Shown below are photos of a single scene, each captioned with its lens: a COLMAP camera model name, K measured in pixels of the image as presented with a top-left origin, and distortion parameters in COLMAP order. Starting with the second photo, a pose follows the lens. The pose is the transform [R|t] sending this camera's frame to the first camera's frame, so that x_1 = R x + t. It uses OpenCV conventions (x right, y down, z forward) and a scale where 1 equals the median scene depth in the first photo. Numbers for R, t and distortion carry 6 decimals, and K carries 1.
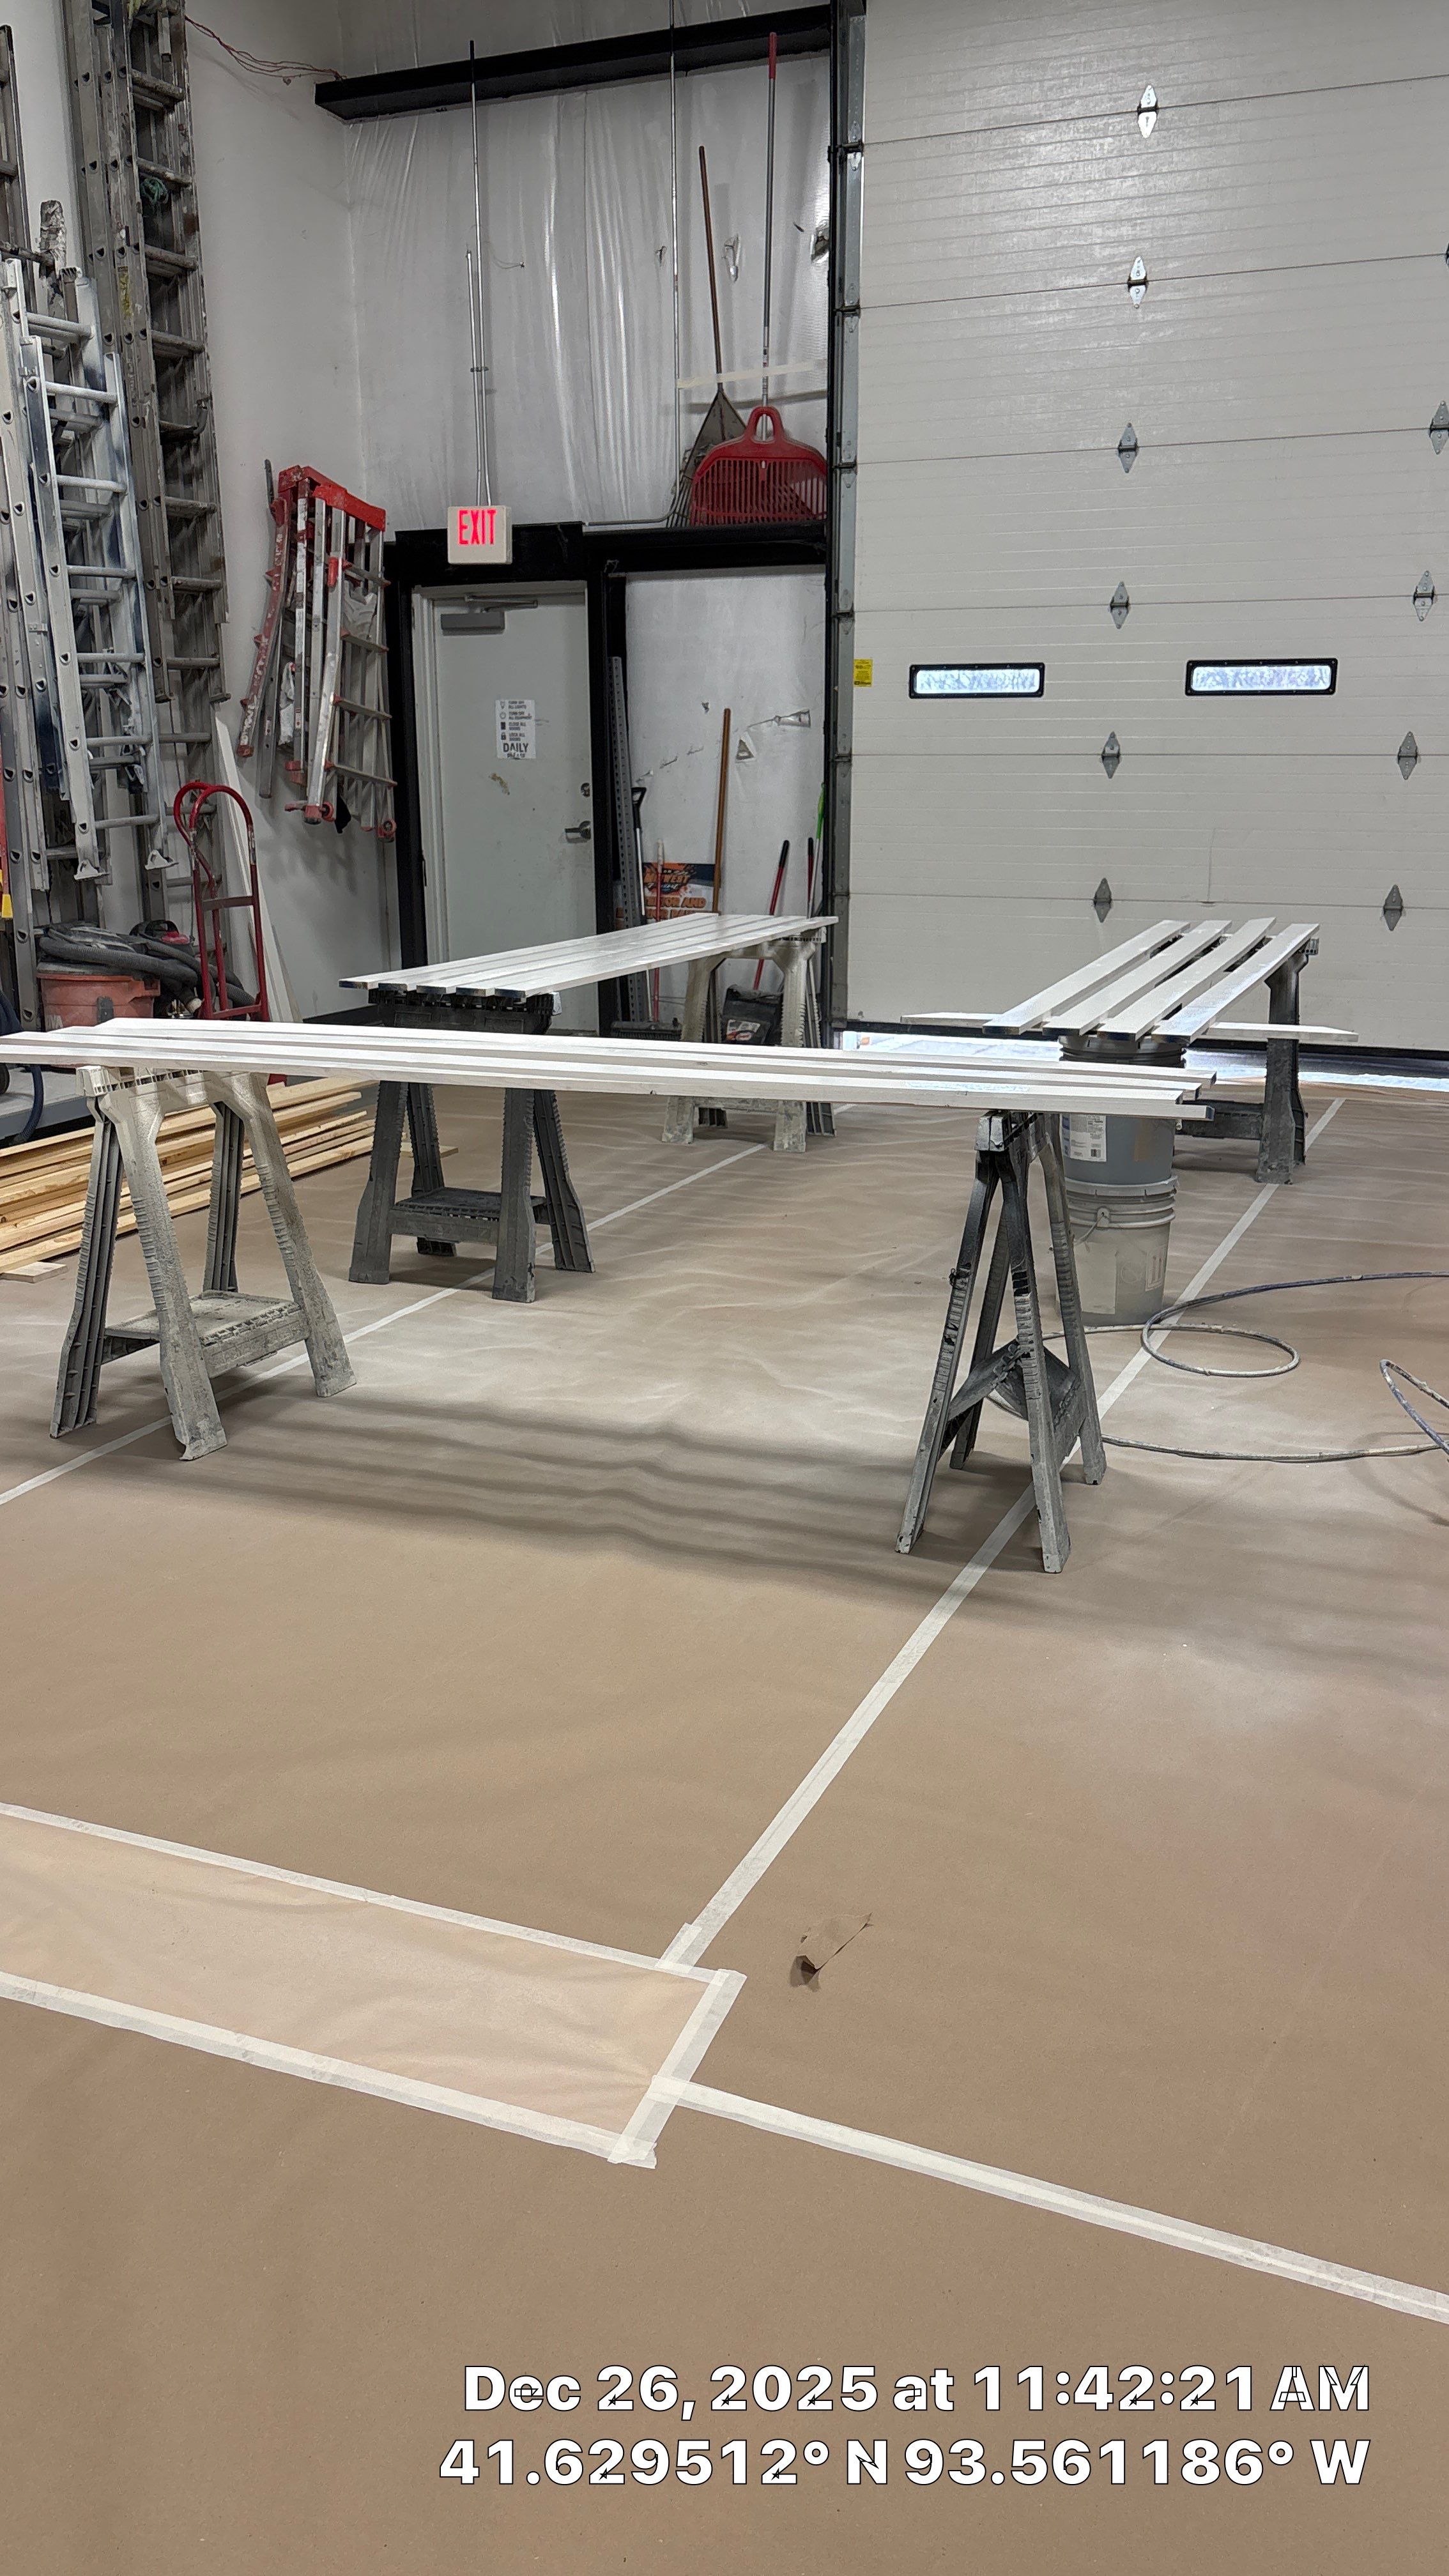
lens RADIAL K [[1935.6, 0, 717.2], [0, 1935.6, 1278.3], [0, 0, 1]] dist [0.041864, -0.042241]
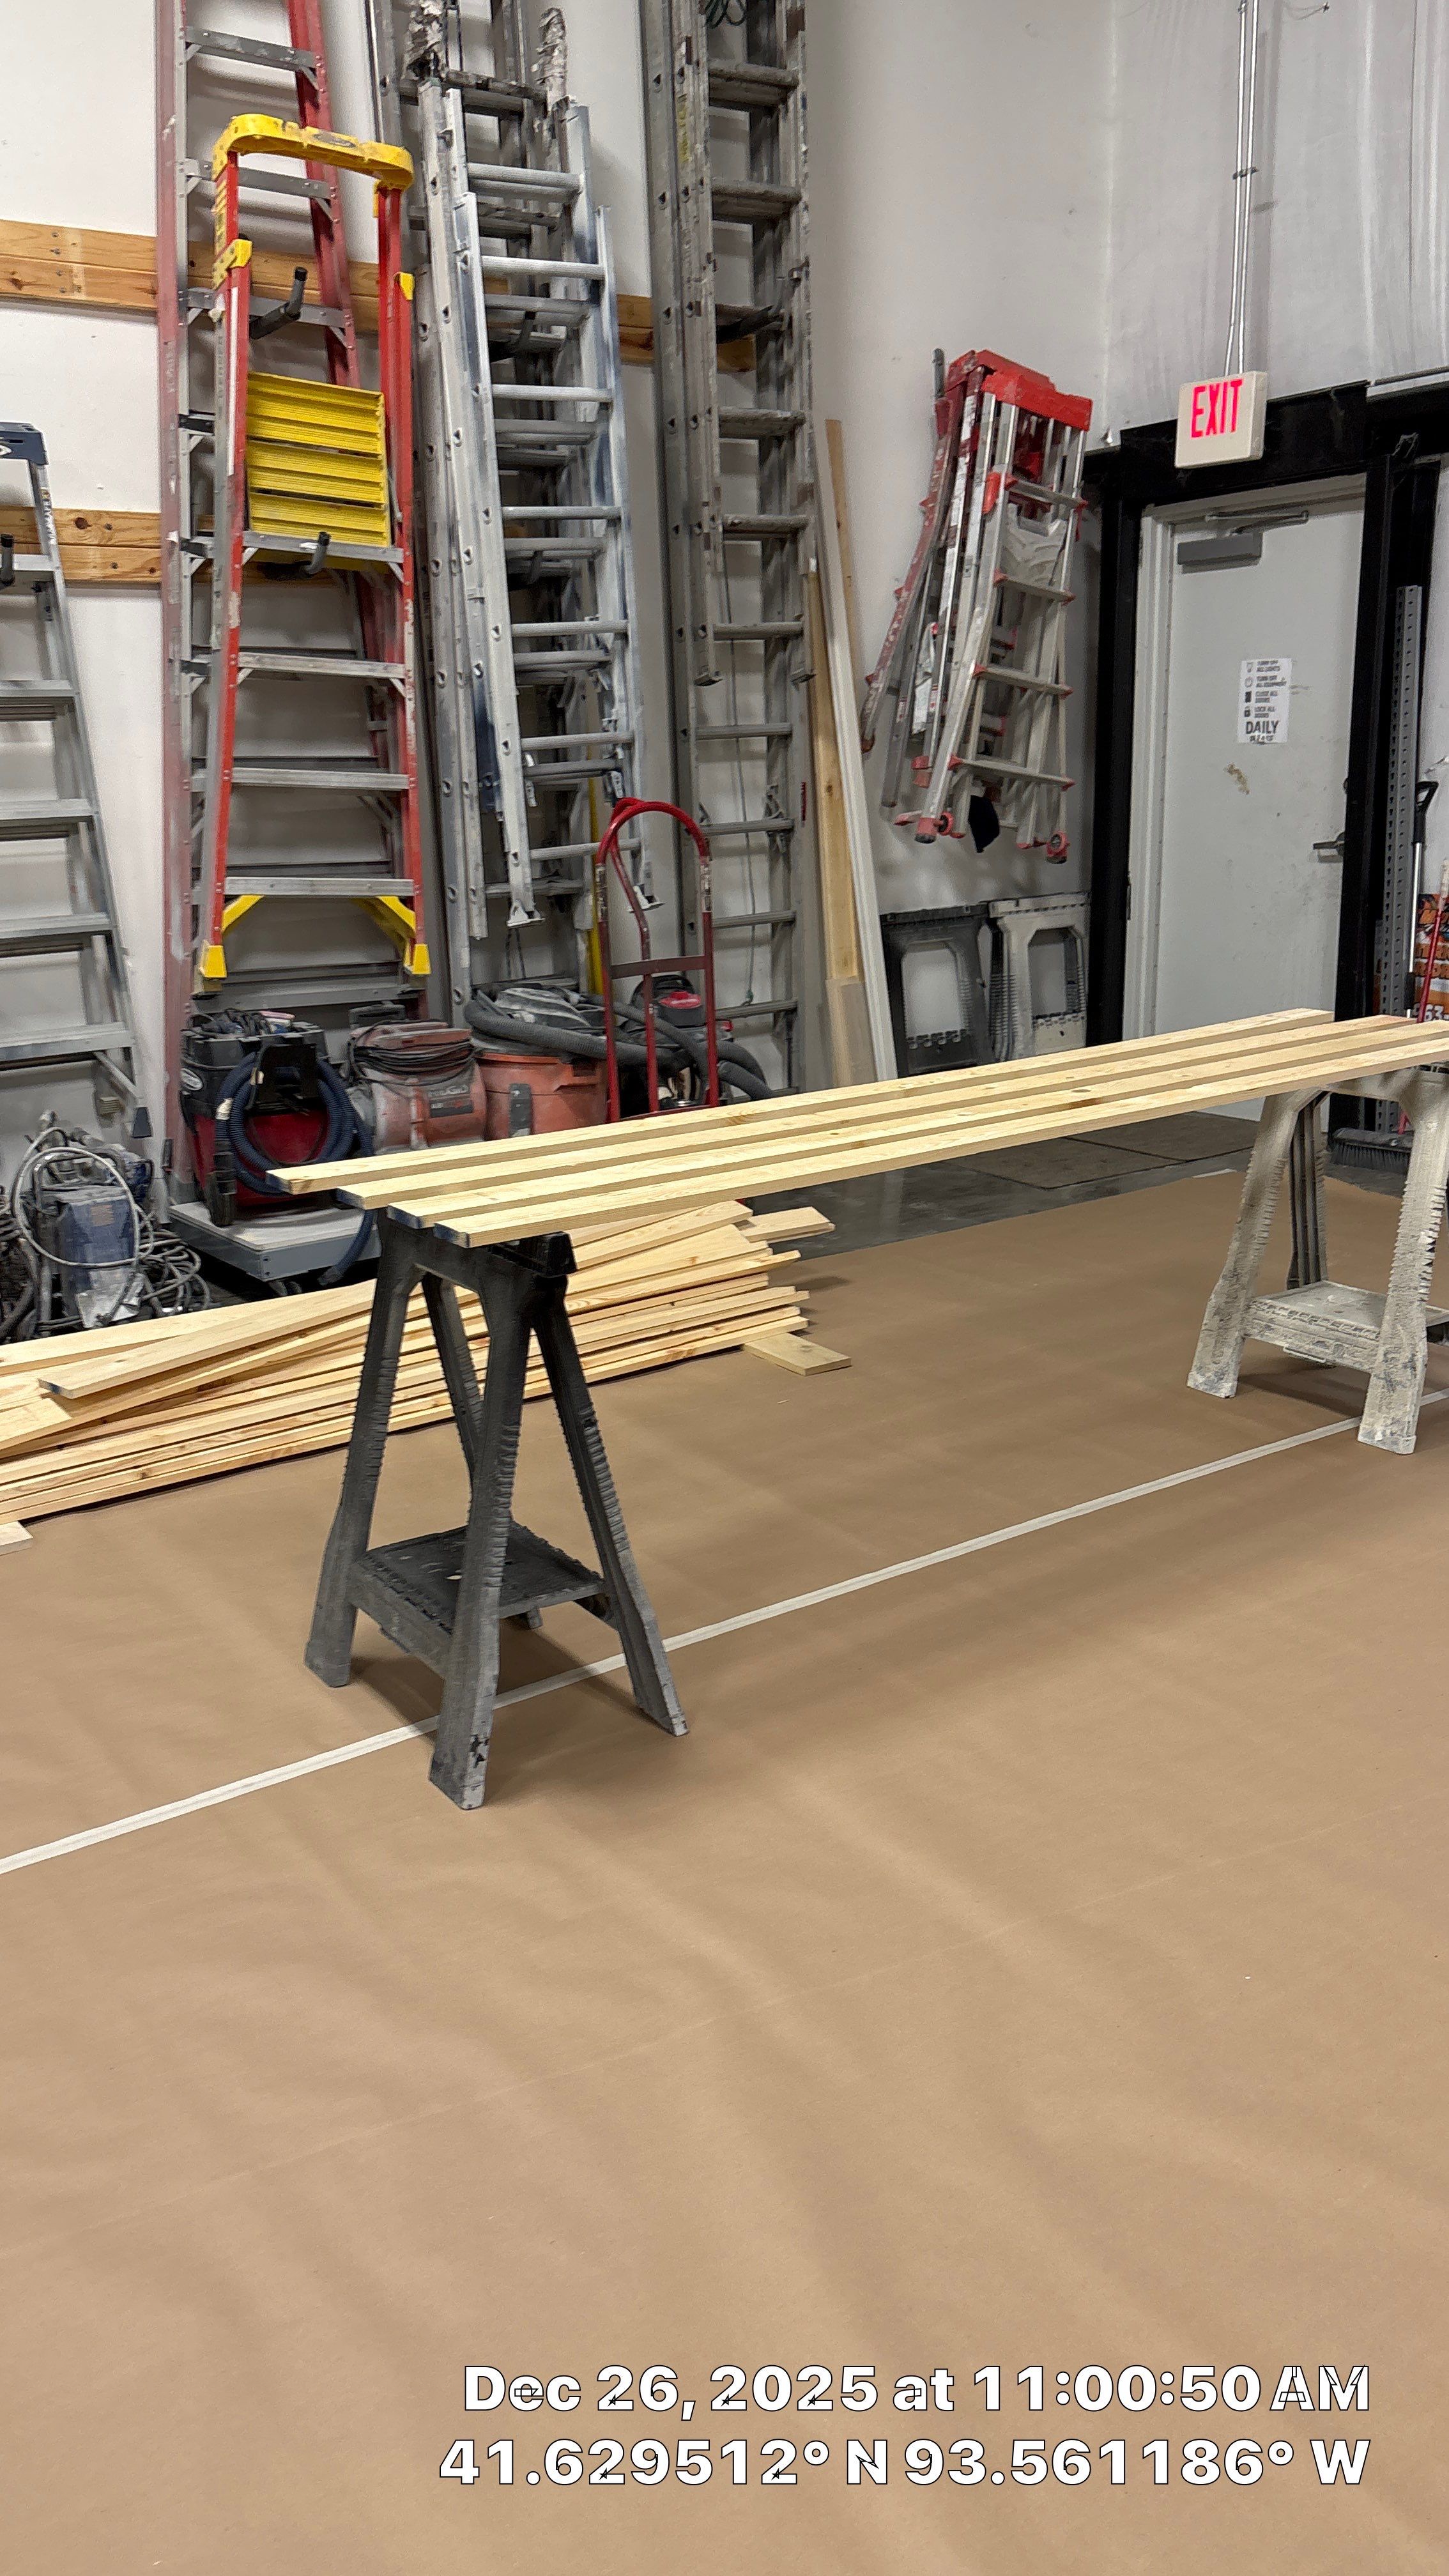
lens RADIAL K [[1935.6, 0, 709.1], [0, 1935.6, 1294.7], [0, 0, 1]] dist [0.041864, -0.042241]
pose [[0.850379, 0.123368, -0.511503, 0.120409], [-0.112986, 0.992262, 0.051479, -0.090803], [0.513896, 0.014016, 0.857738, 0.323952]]
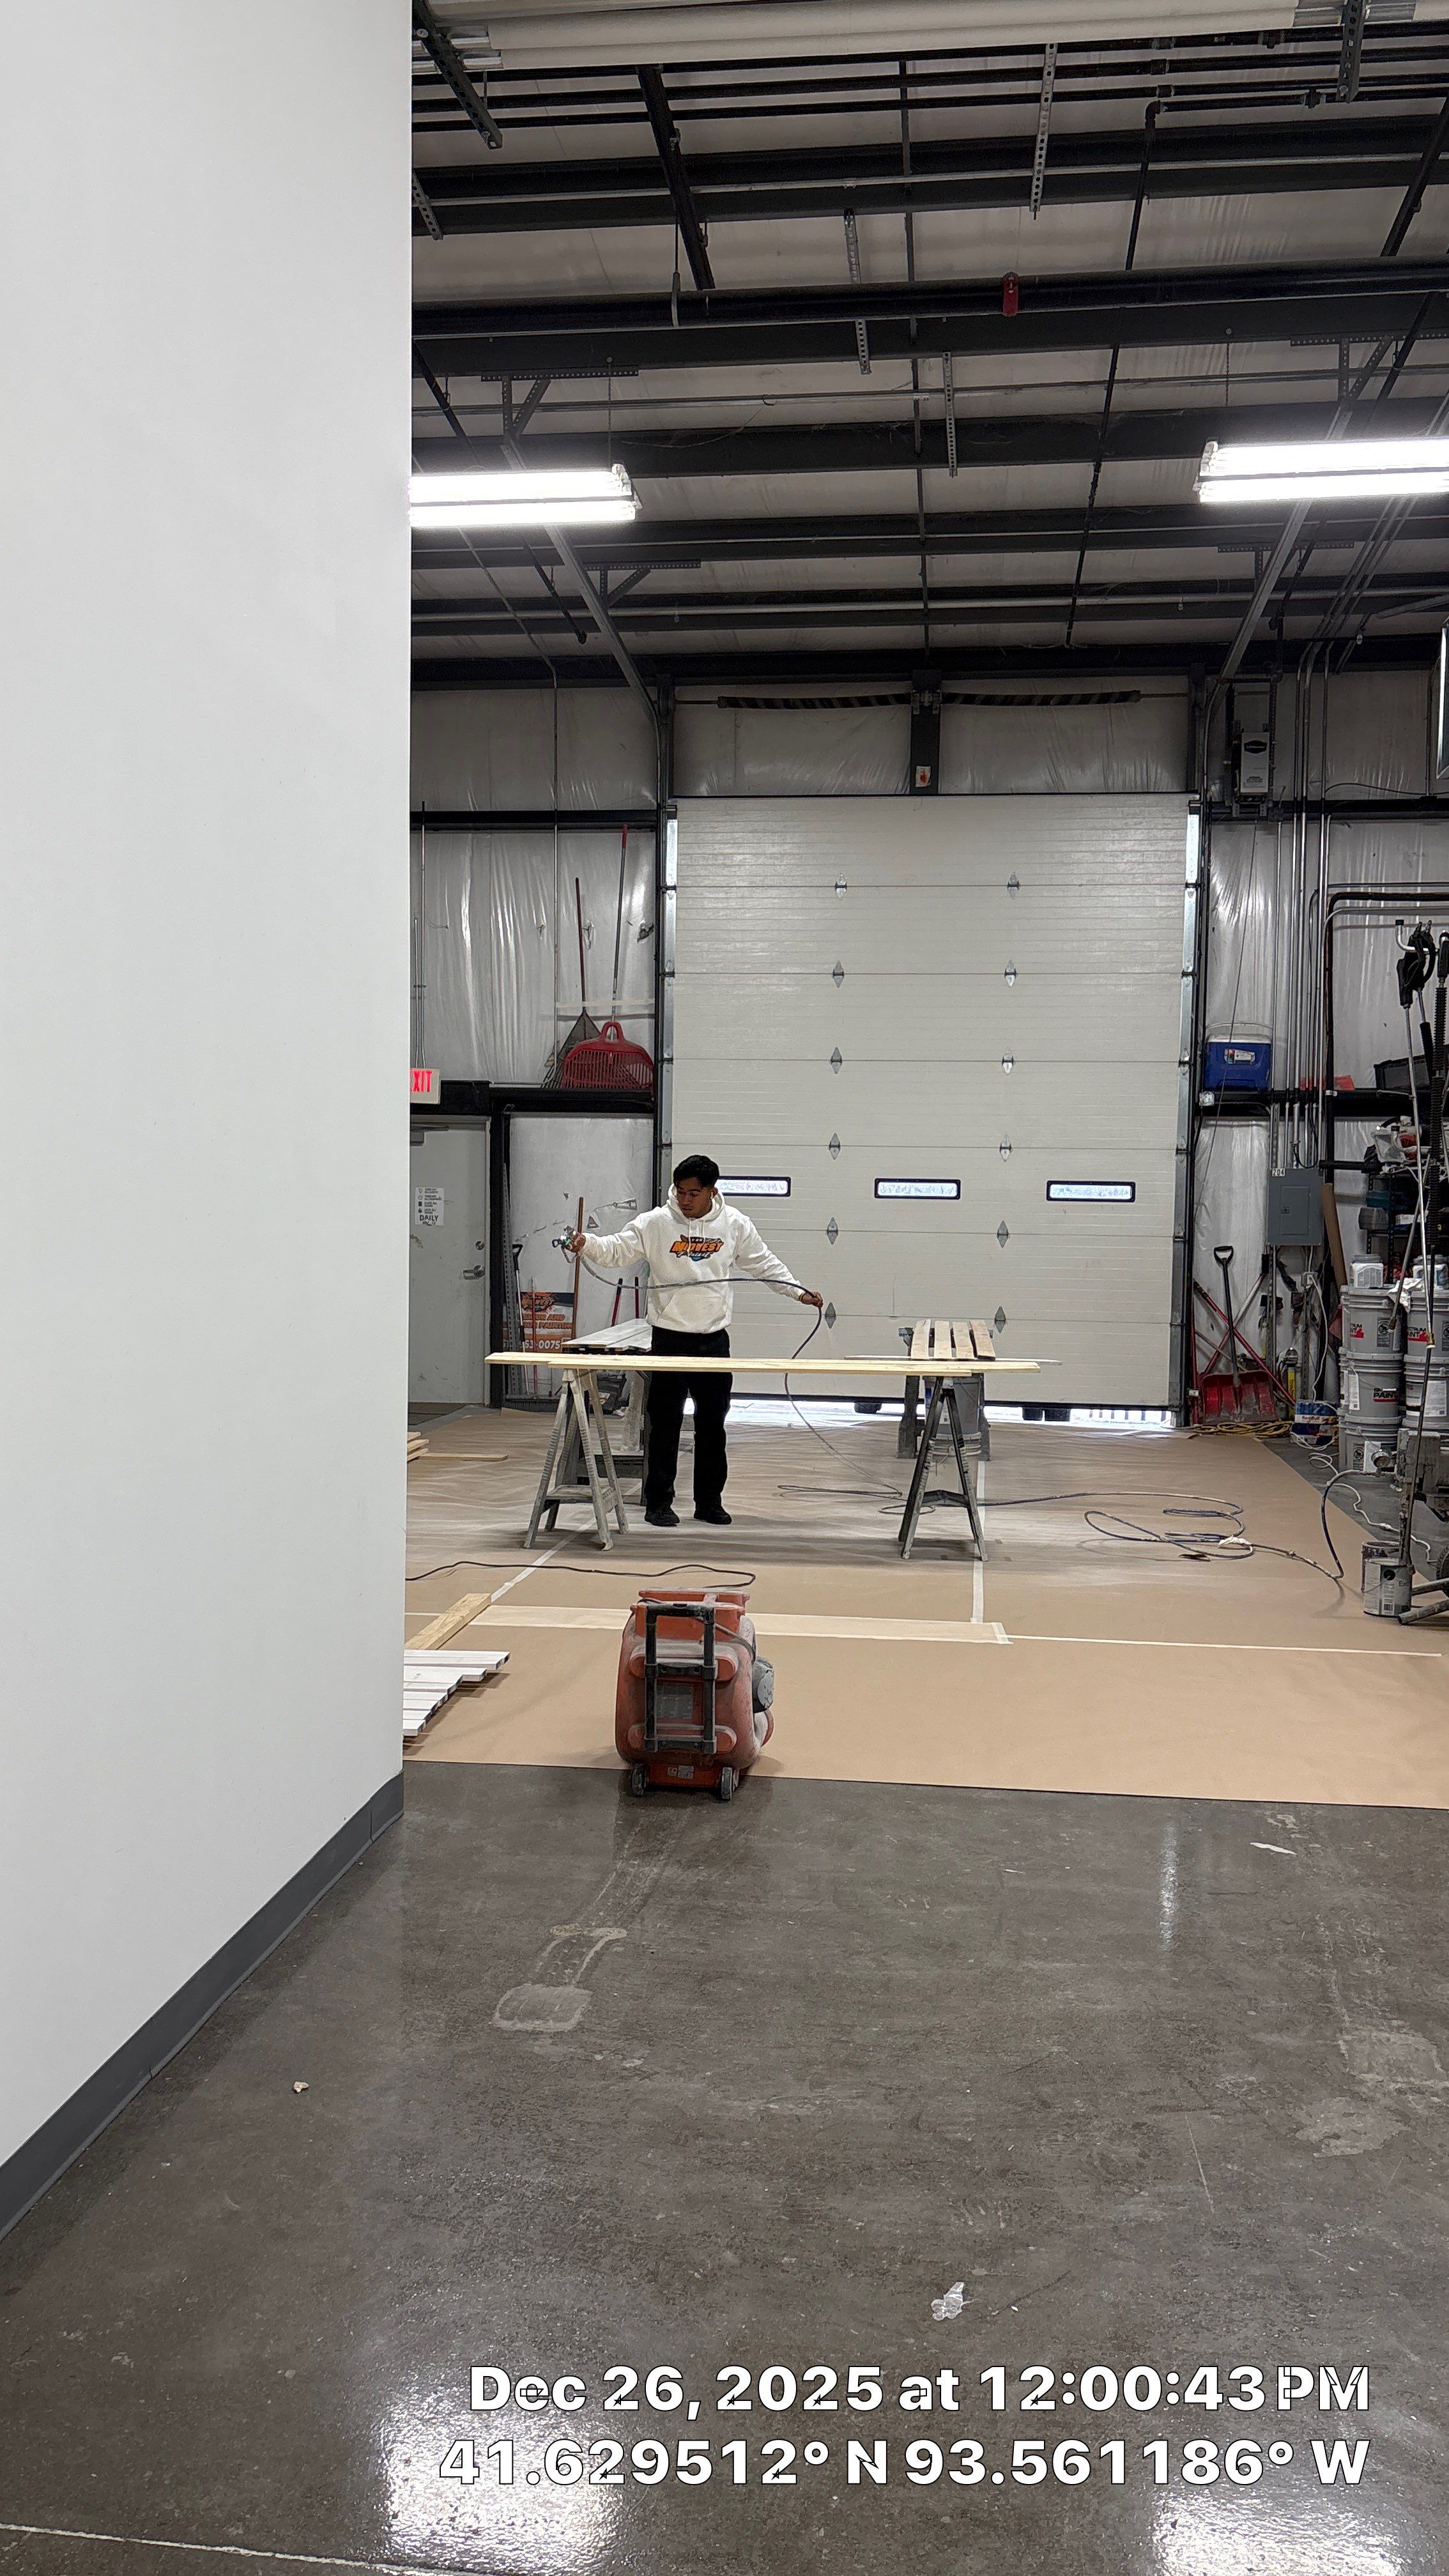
lens RADIAL K [[1862.5, 0, 738.2], [0, 1862.5, 1297.8], [0, 0, 1]] dist [0.000218, 0.016650]
pose [[0.960682, 0.006314, 0.277579, -0.296876], [0.054608, 0.975918, -0.211193, 0.112532], [-0.272227, 0.218048, 0.937202, -0.432614]]
